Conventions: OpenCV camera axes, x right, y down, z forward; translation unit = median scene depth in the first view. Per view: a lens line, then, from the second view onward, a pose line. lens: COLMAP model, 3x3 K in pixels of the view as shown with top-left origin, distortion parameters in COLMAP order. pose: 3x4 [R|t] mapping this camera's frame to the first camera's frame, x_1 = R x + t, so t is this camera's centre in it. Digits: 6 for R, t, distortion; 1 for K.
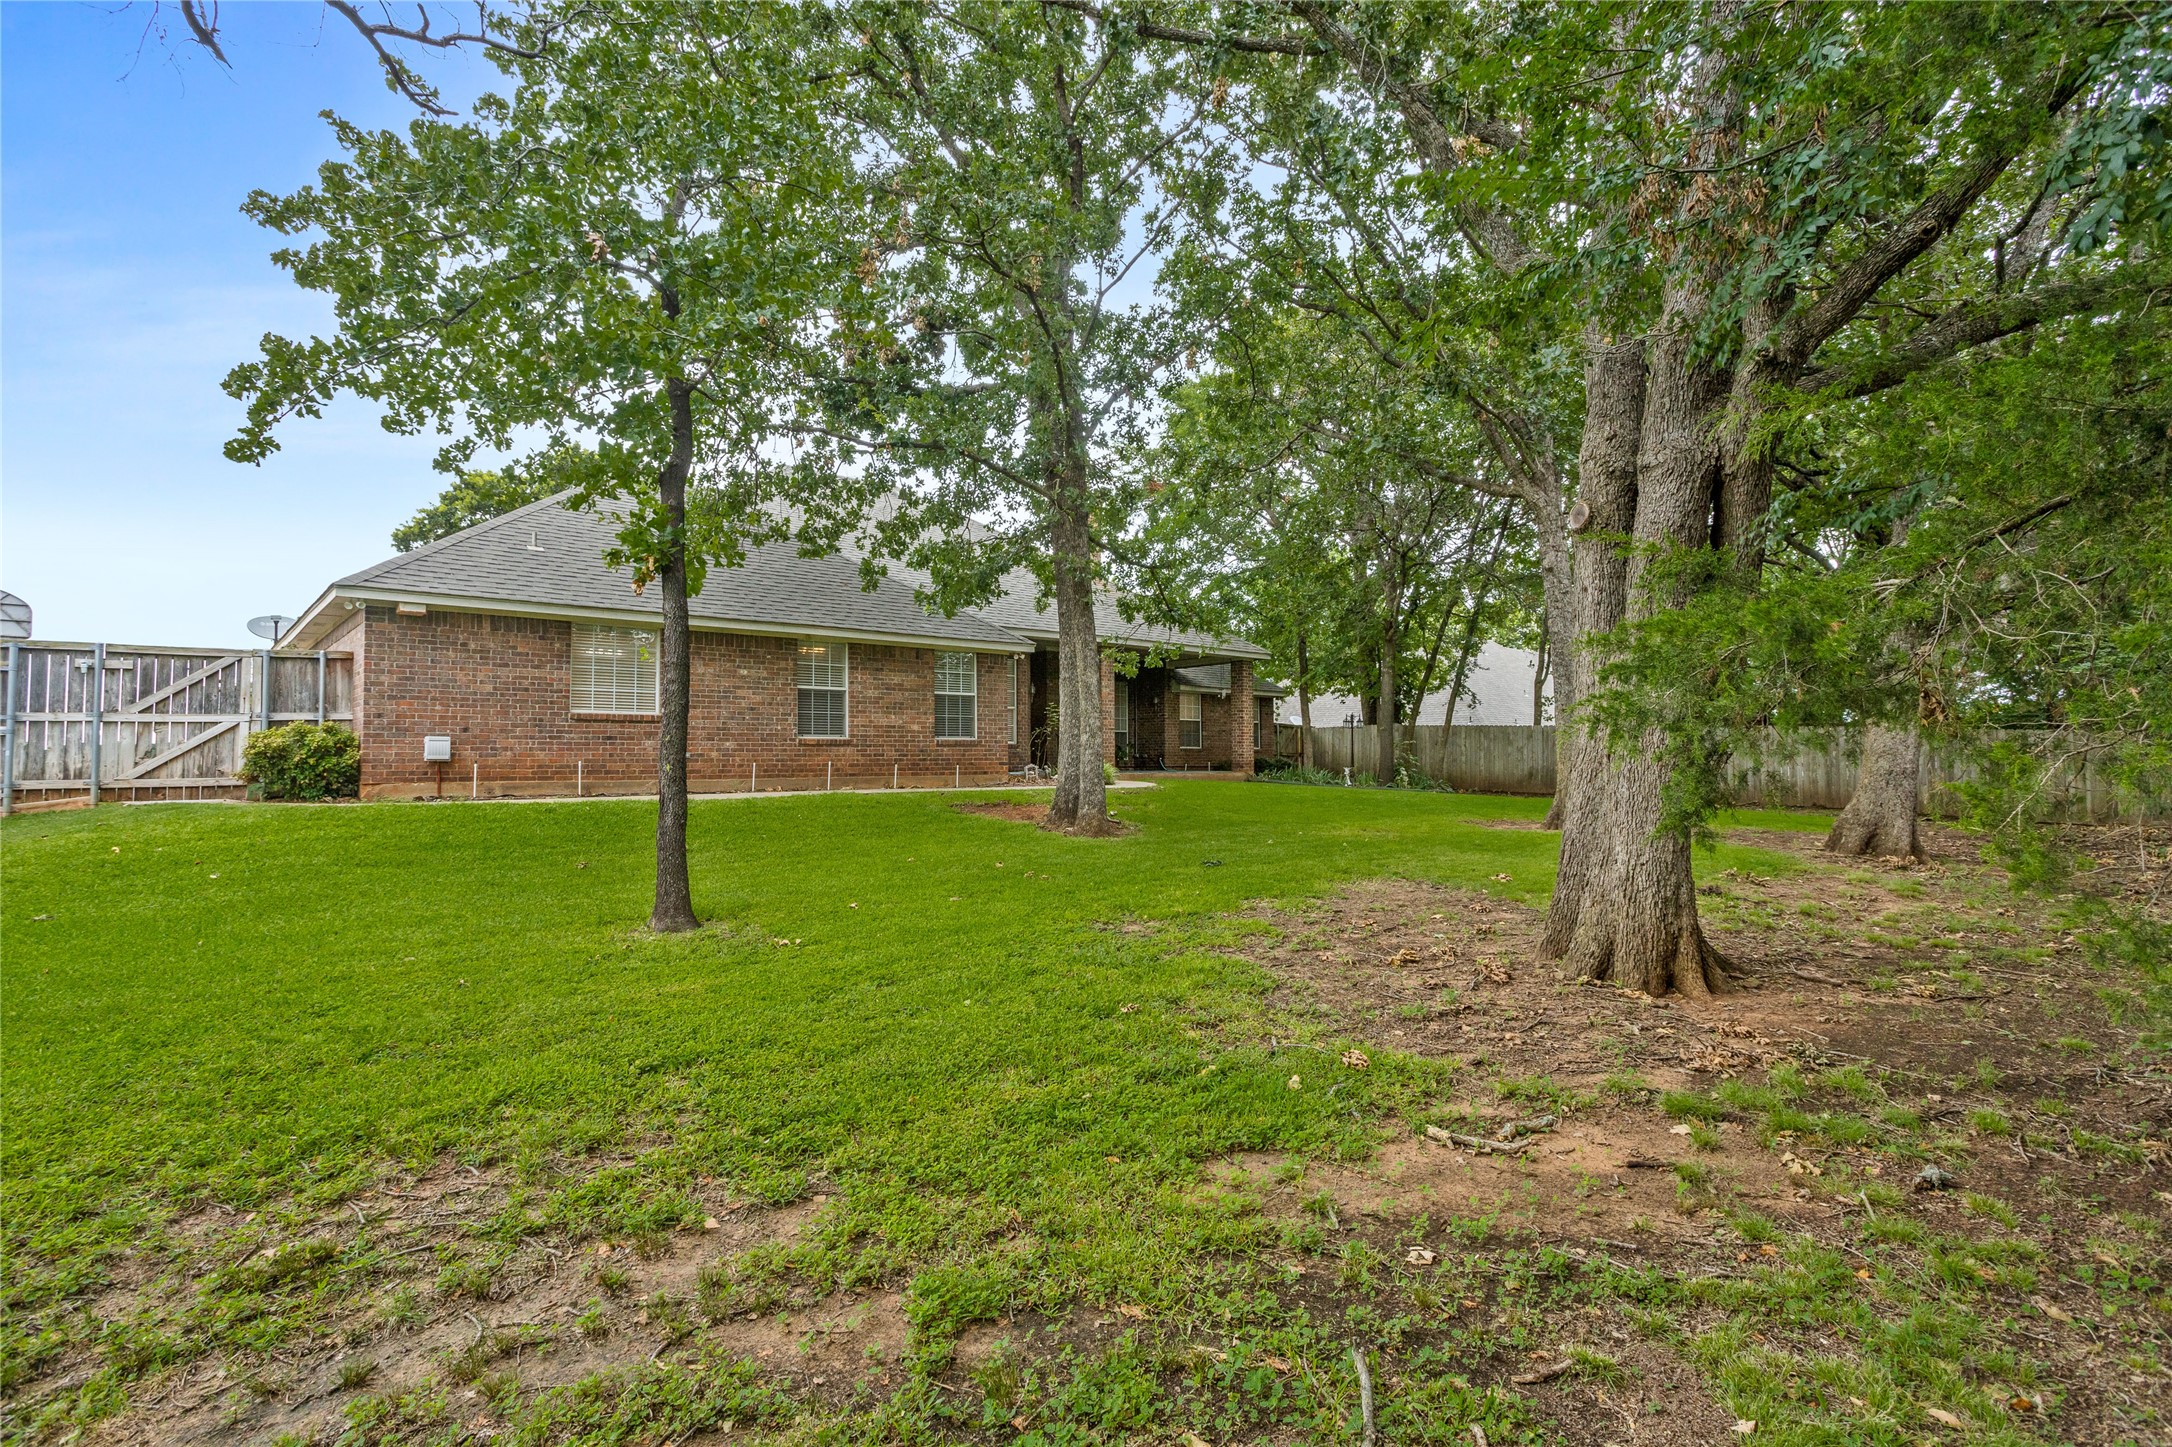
lens RADIAL K [[1058.2, 0, 1085.9], [0, 1058.2, 730.1], [0, 0, 1]] dist [-0.000977, -0.000042]
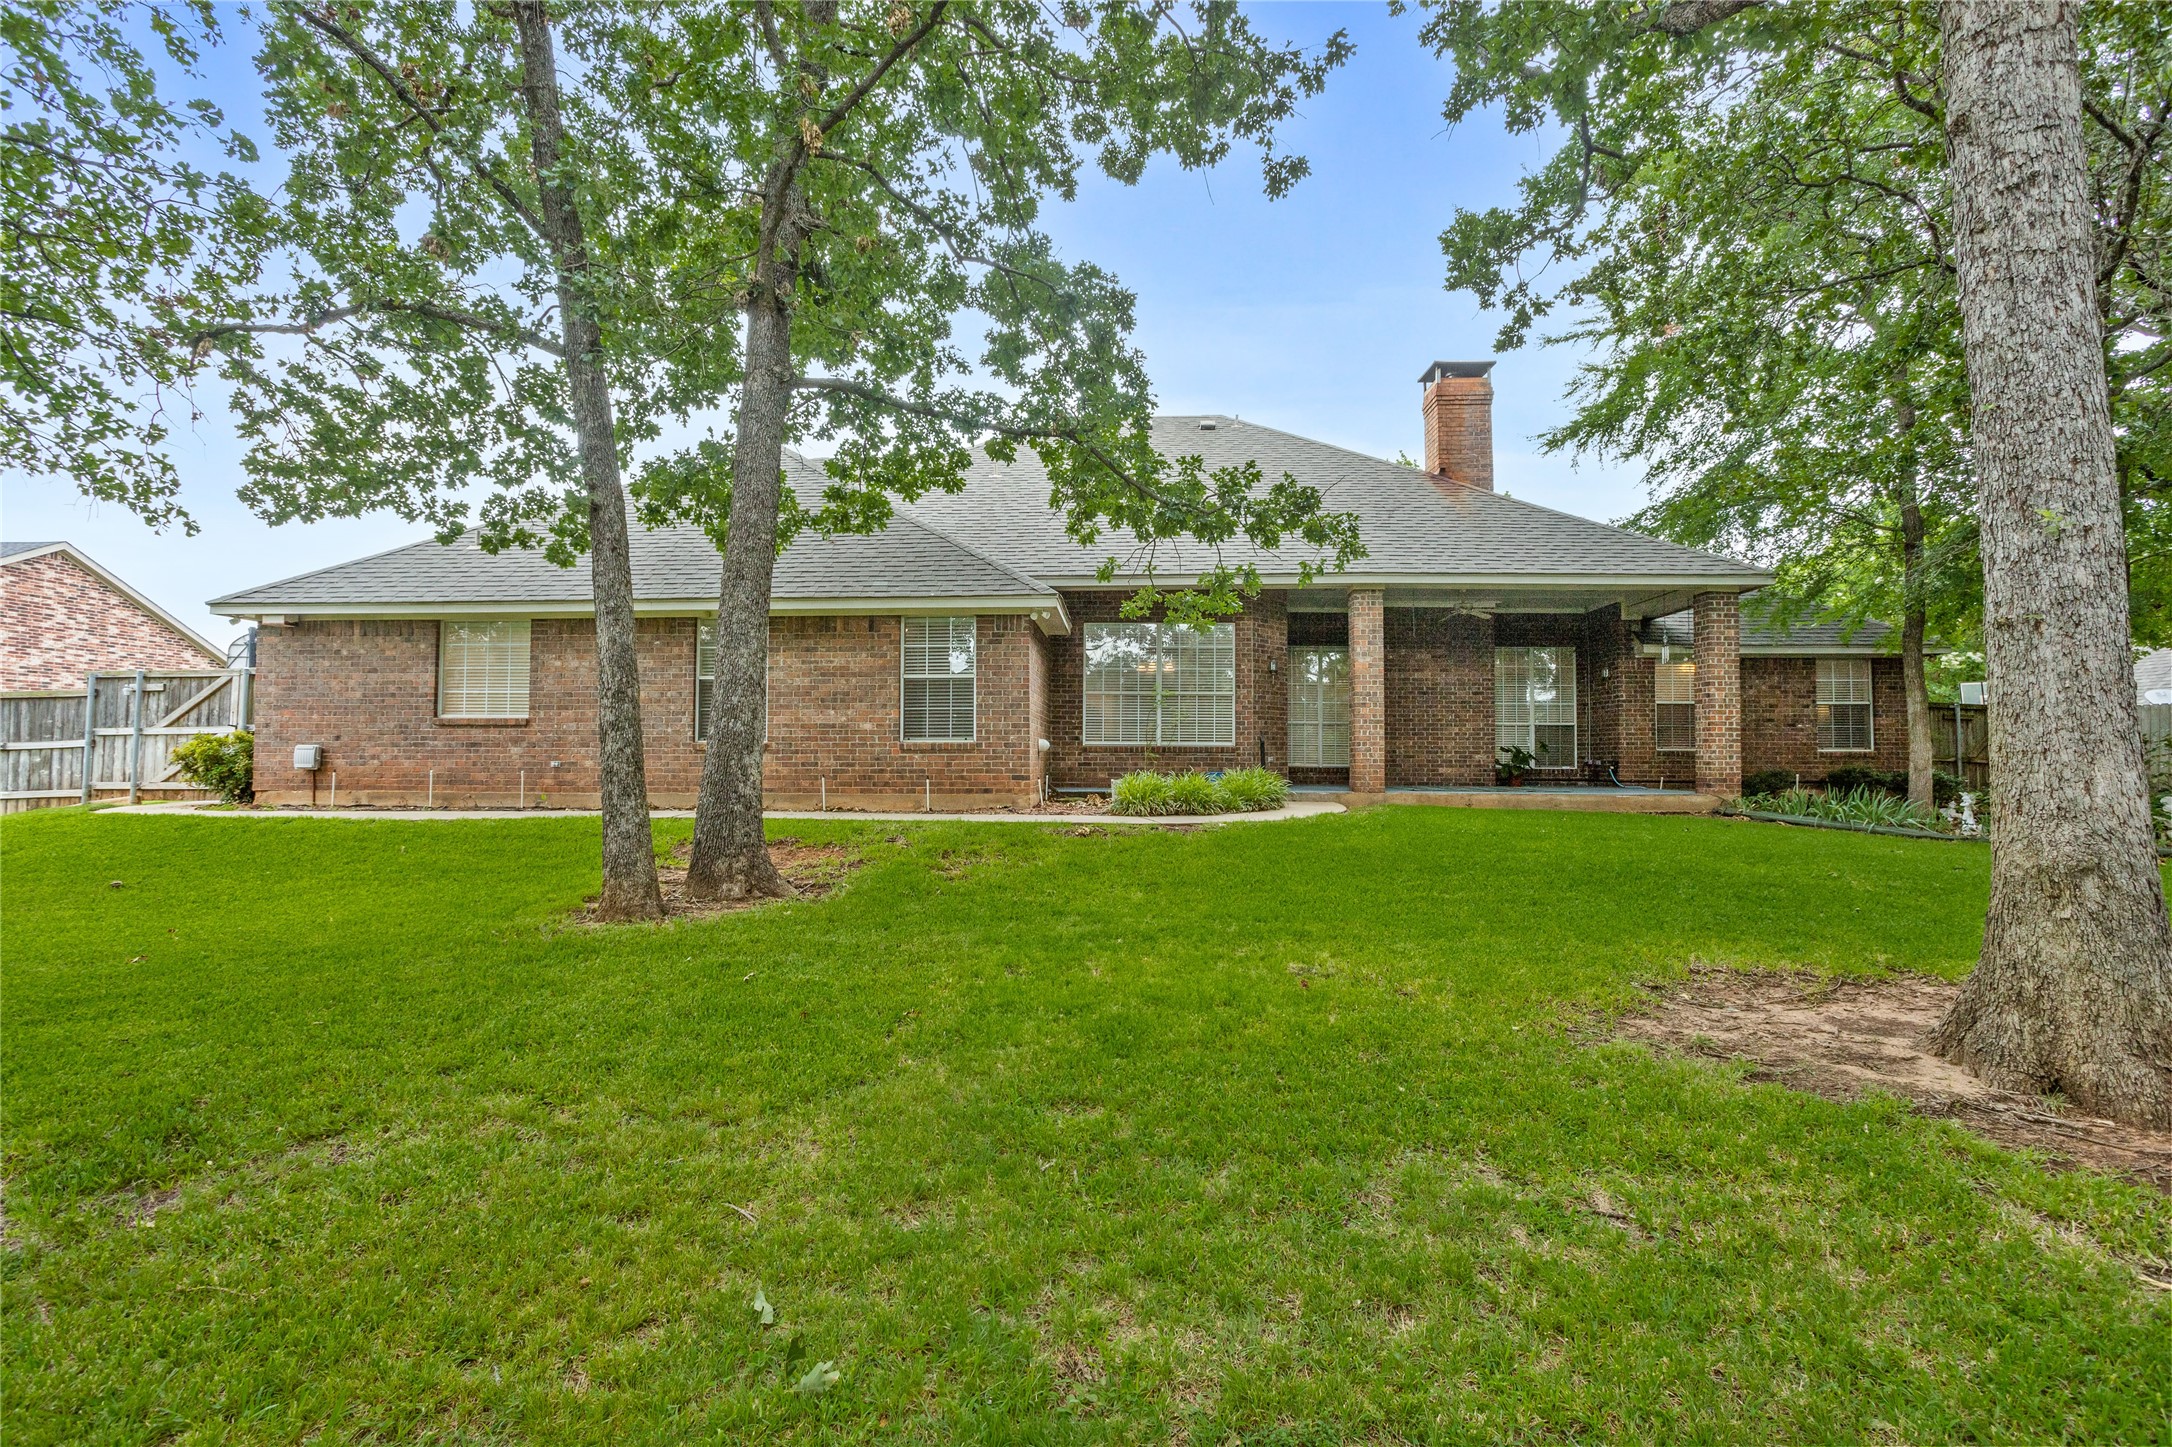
lens RADIAL K [[1058.2, 0, 1088.1], [0, 1058.2, 721.8], [0, 0, 1]] dist [-0.000977, -0.000042]
pose [[0.695486, -0.020124, -0.718258, 0.560170], [0.015085, 0.999796, -0.013405, 0.007905], [0.718382, -0.001512, 0.695648, 0.749659]]
